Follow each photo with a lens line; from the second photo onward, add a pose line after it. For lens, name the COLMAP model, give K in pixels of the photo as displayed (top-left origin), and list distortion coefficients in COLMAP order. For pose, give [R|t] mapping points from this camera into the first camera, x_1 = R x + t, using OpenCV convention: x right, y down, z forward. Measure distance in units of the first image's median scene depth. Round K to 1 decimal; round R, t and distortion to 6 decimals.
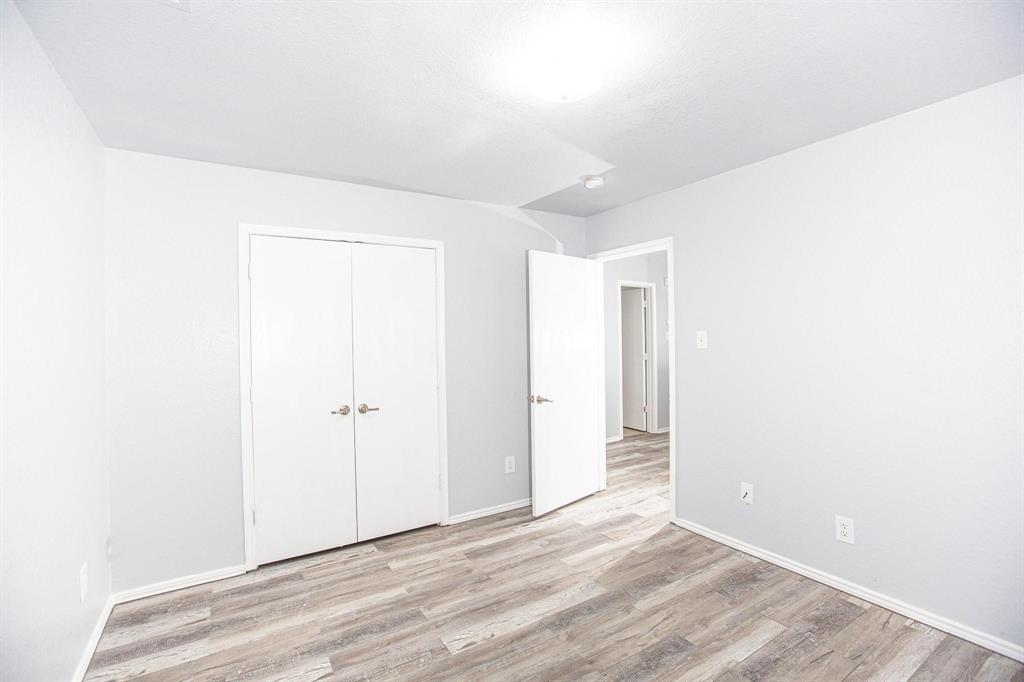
lens RADIAL K [[465.4, 0, 510.1], [0, 465.4, 340.7], [0, 0, 1]] dist [0.000452, 0.000044]
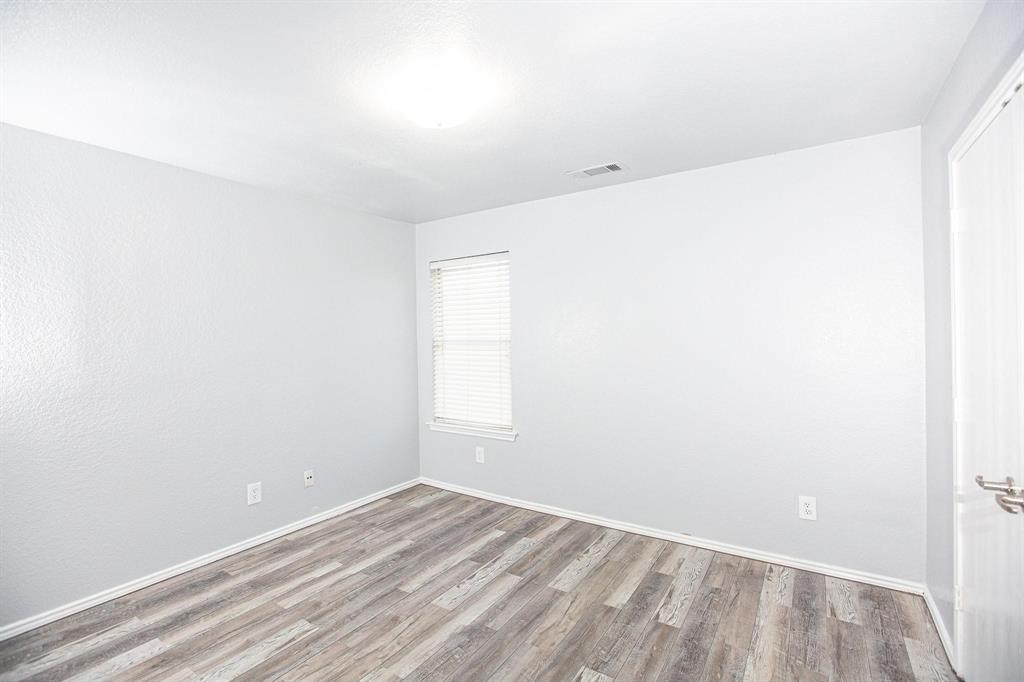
lens RADIAL K [[465.4, 0, 513.1], [0, 465.4, 339.1], [0, 0, 1]] dist [0.000452, 0.000044]
pose [[-0.912587, 0.031254, -0.407687, 0.352118], [0.027834, 0.999510, 0.014318, -0.013697], [0.407935, 0.001719, -0.913009, 1.698679]]
